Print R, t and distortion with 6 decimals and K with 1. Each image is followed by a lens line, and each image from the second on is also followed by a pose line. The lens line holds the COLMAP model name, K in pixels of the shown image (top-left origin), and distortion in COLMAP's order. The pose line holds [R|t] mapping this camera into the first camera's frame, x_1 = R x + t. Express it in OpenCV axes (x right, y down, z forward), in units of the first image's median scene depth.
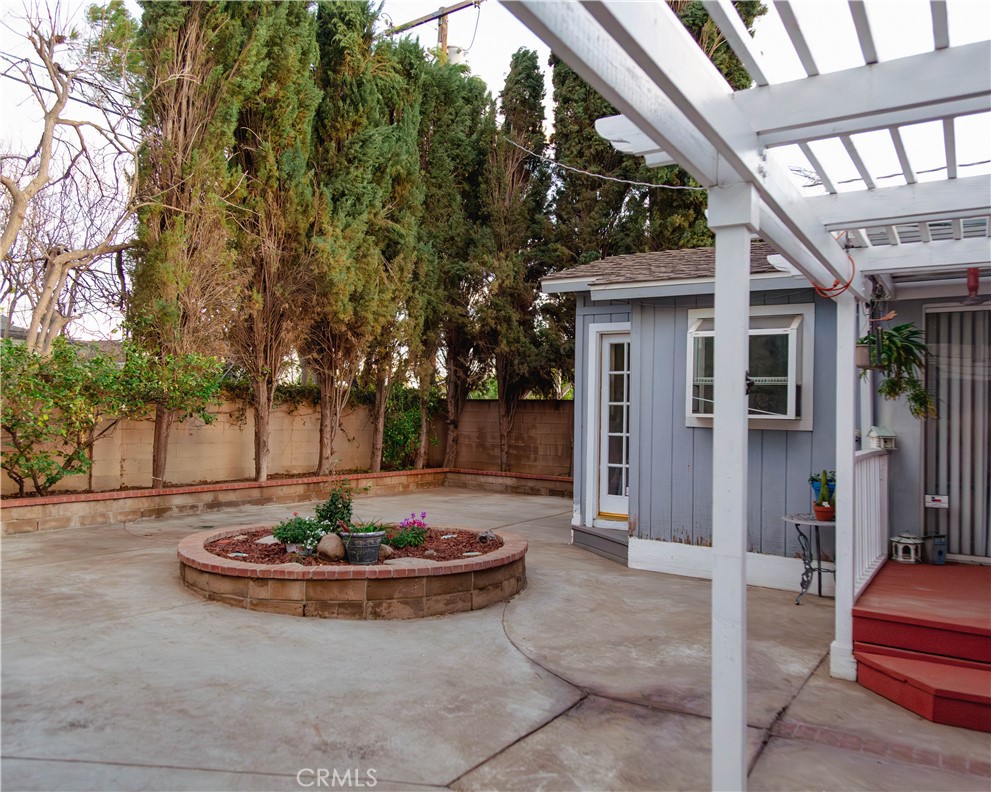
lens RADIAL K [[790.0, 0, 444.9], [0, 790.0, 395.0], [0, 0, 1]] dist [0.017437, 0.004798]
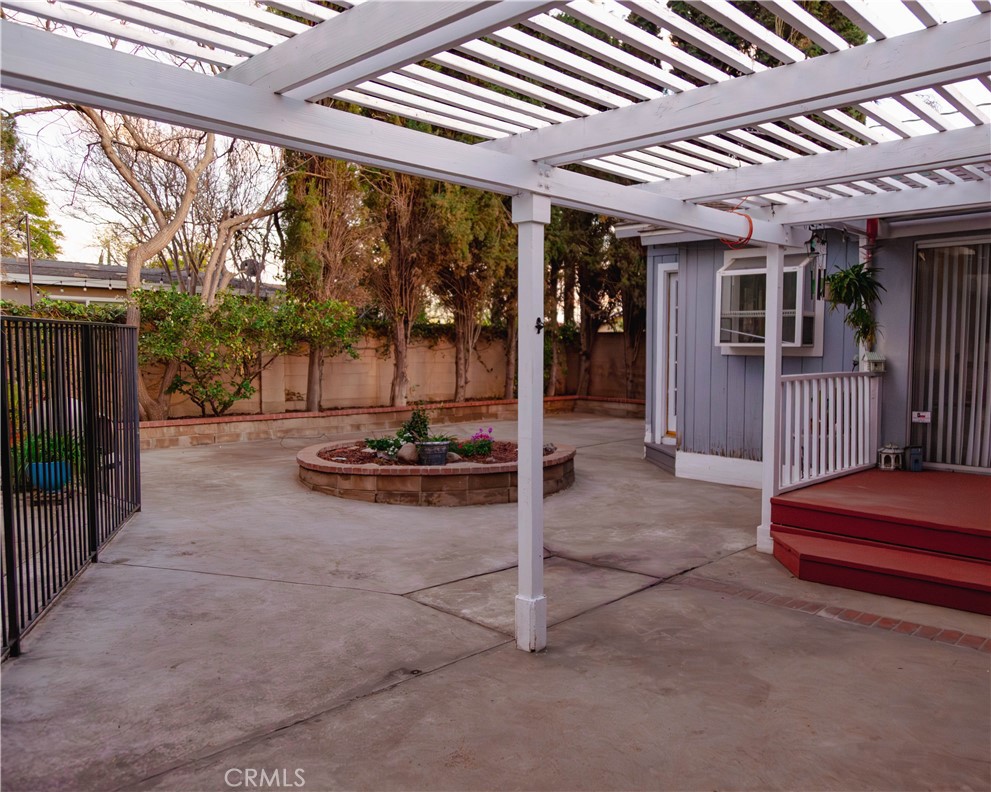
lens RADIAL K [[770.4, 0, 495.5], [0, 770.4, 396.0], [0, 0, 1]] dist [0.011227, 0.003390]
pose [[0.983916, -0.004803, -0.178566, 0.213234], [0.020459, 0.996090, 0.085940, -0.003335], [0.177455, -0.088211, 0.980168, -0.179938]]
